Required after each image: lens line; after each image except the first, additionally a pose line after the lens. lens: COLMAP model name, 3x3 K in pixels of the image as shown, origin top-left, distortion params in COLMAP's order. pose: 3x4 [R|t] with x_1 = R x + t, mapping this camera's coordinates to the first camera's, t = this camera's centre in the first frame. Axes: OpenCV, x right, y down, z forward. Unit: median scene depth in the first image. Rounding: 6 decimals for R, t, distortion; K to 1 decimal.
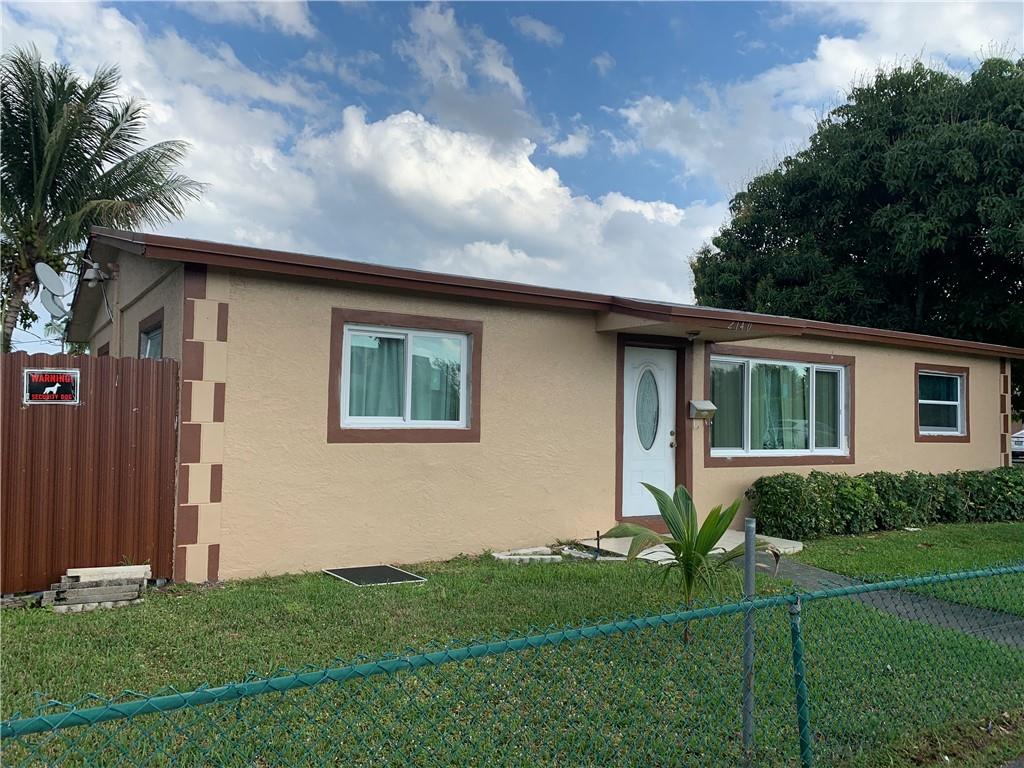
lens RADIAL K [[783.6, 0, 512.0], [0, 783.6, 384.0], [0, 0, 1]] dist [0.030374, -0.001340]
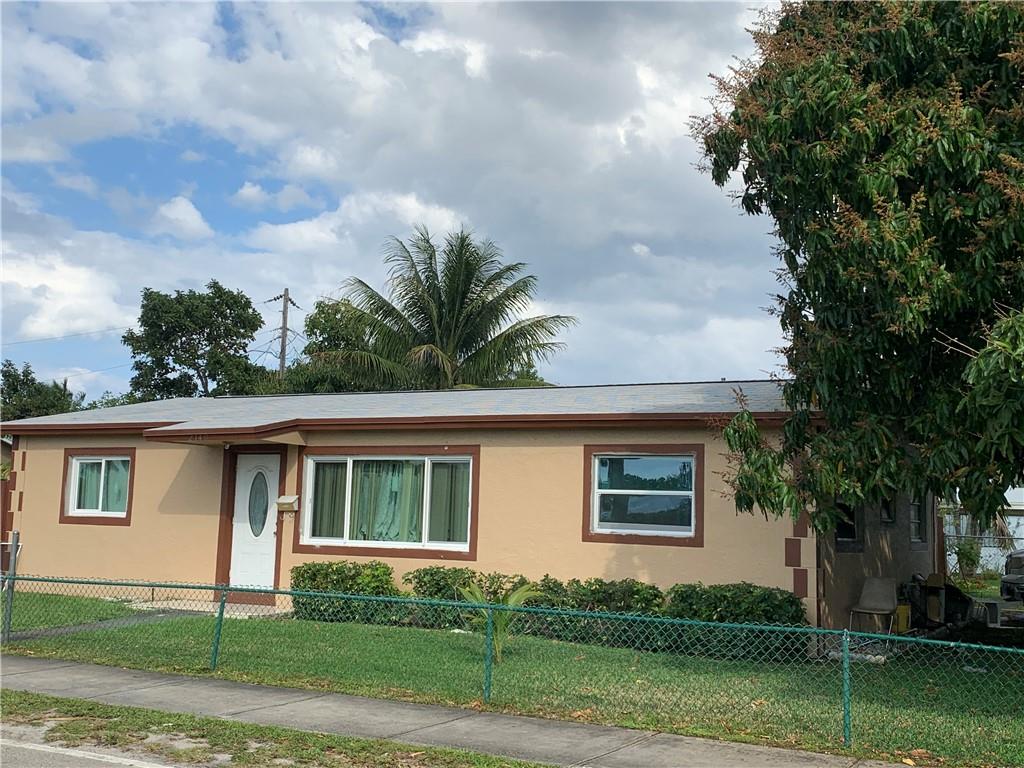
lens RADIAL K [[1178.8, 0, 512.0], [0, 1178.8, 384.0], [0, 0, 1]] dist [0.185733, -0.624996]
pose [[0.480197, -0.119938, -0.868922, 1.886212], [0.005777, 0.991019, -0.133598, 0.091072], [0.877142, 0.059134, 0.476577, 0.407753]]
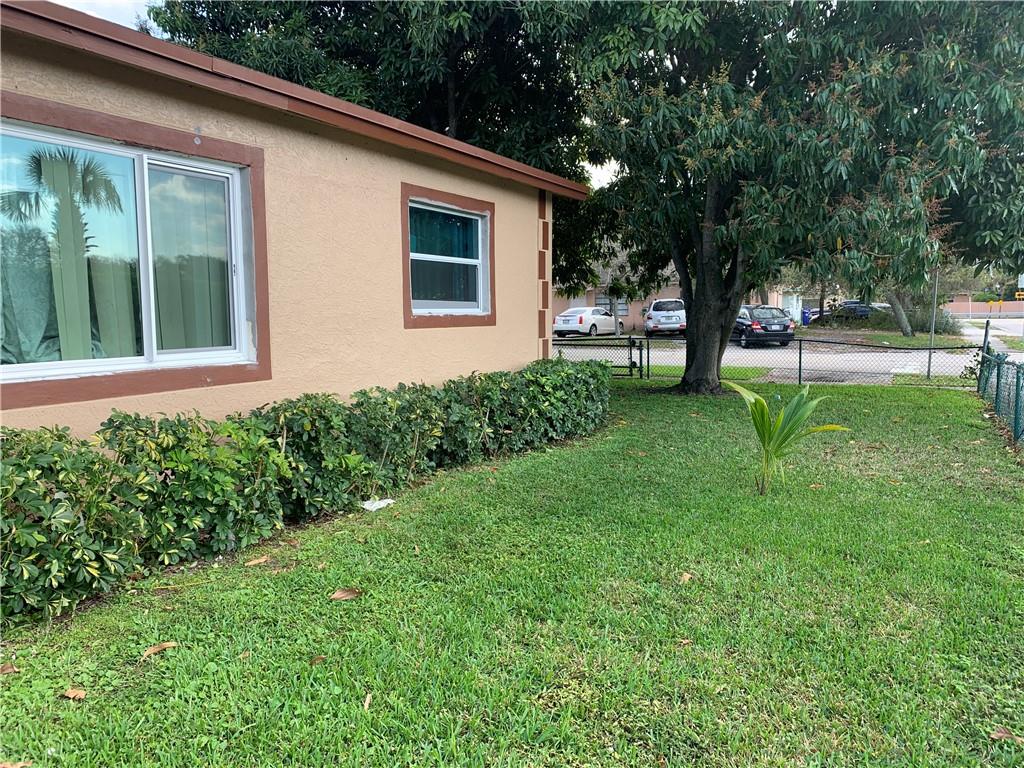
lens RADIAL K [[773.0, 0, 512.0], [0, 773.0, 384.0], [0, 0, 1]] dist [0.120529, -0.297587]
pose [[0.880873, -0.073699, 0.467579, 0.382532], [0.007269, 0.989795, 0.142316, 0.042222], [-0.473296, -0.121964, 0.872419, 0.577814]]
